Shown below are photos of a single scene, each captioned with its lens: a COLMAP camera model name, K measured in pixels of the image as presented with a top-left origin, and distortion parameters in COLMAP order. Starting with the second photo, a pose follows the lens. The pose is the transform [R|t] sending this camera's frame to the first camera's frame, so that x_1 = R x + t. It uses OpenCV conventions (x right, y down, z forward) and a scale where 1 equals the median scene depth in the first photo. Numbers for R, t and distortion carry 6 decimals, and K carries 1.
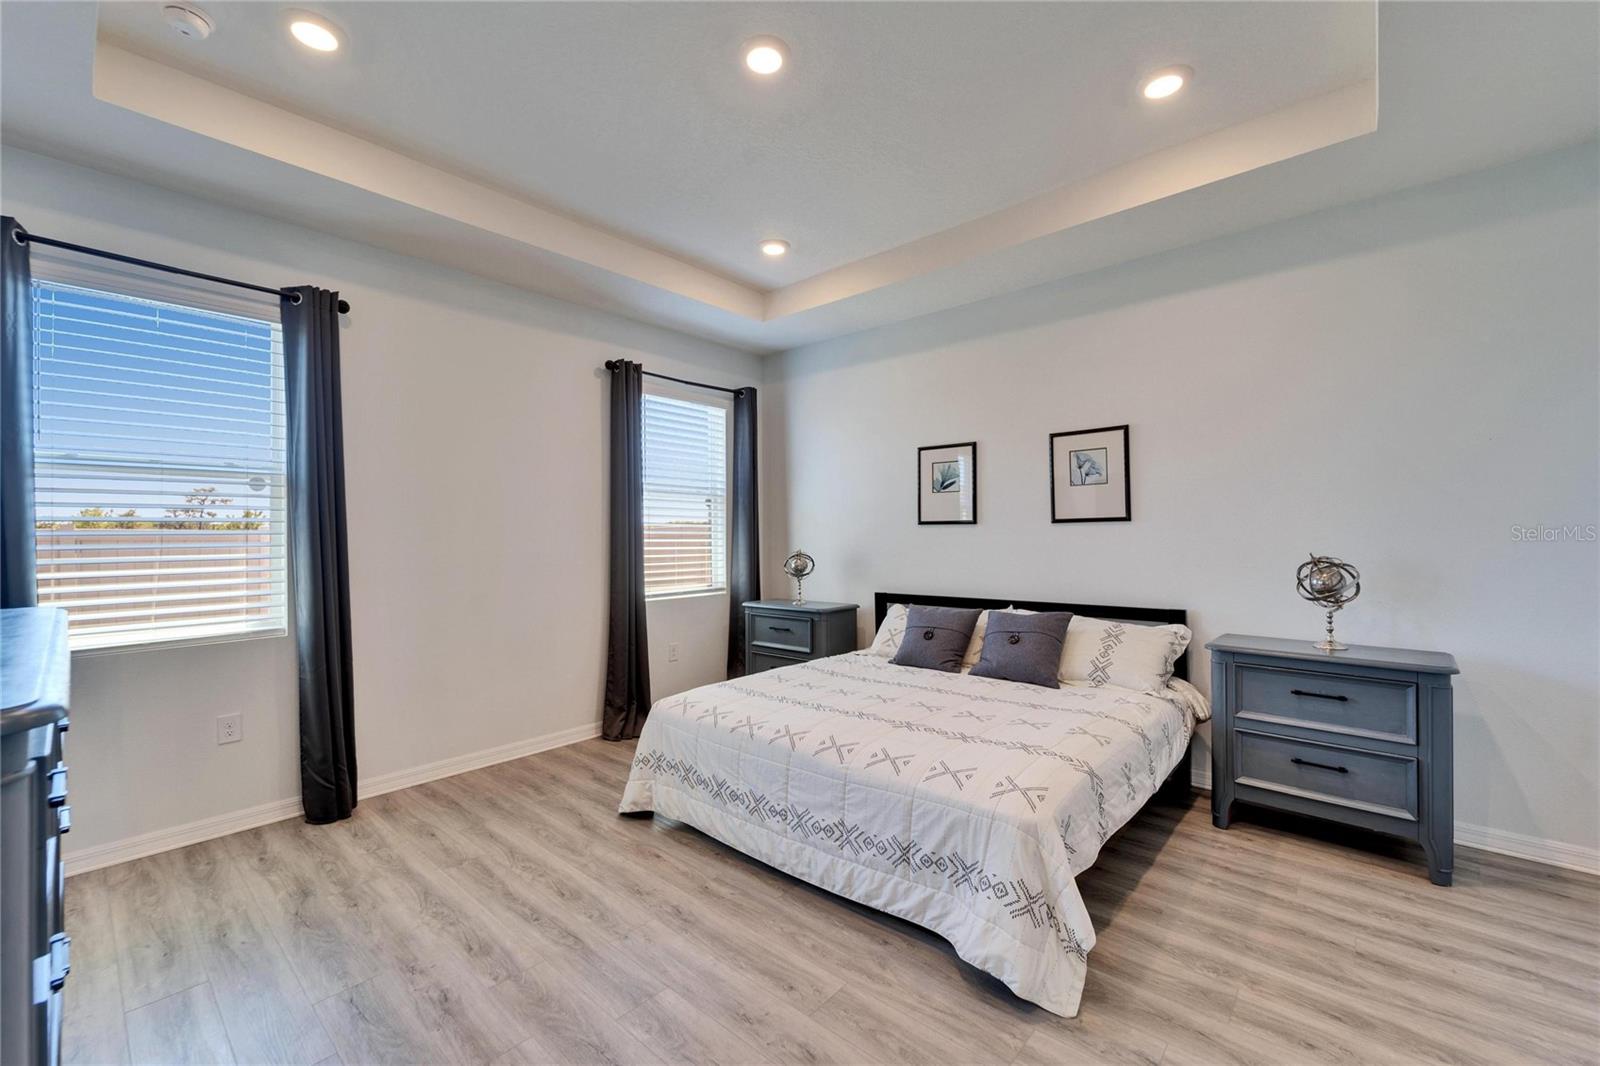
lens RADIAL K [[655.8, 0, 791.7], [0, 655.8, 533.7], [0, 0, 1]] dist [0.001046, -0.000866]
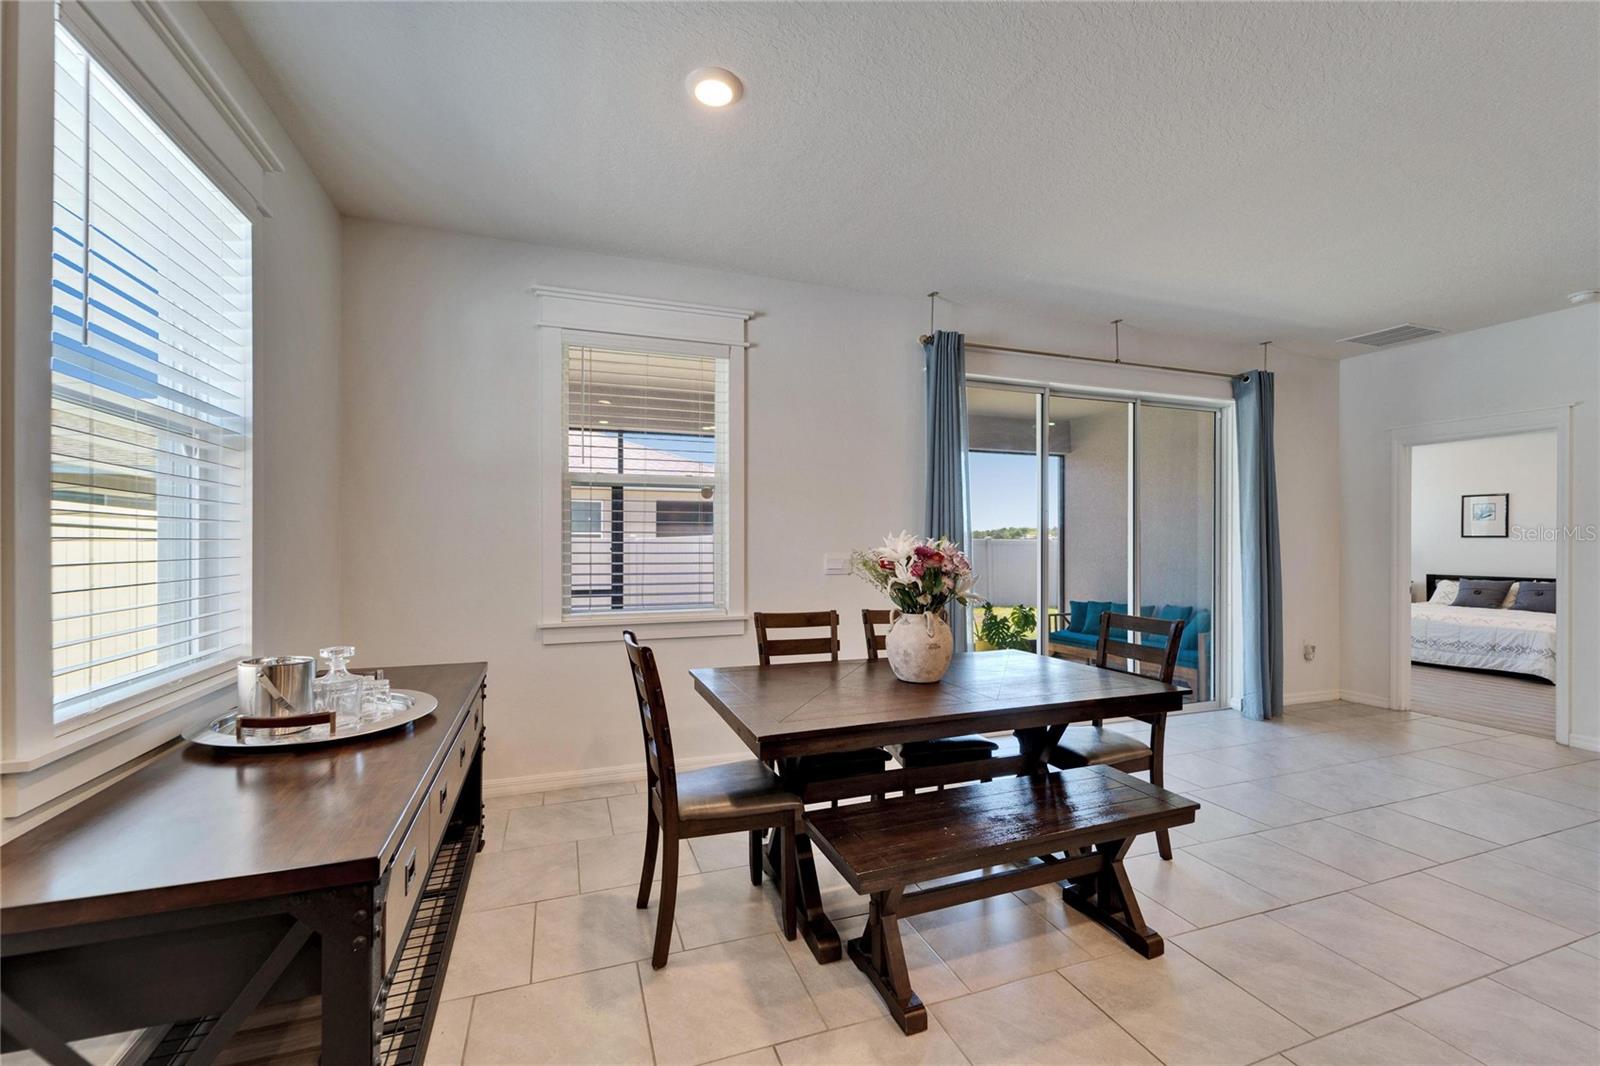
lens RADIAL K [[655.8, 0, 803.0], [0, 655.8, 542.3], [0, 0, 1]] dist [0.001046, -0.000866]
pose [[0.883146, 0.009067, -0.469010, -0.680447], [-0.011311, 0.999934, -0.001967, 0.029473], [0.468961, 0.007042, 0.883191, -1.756014]]
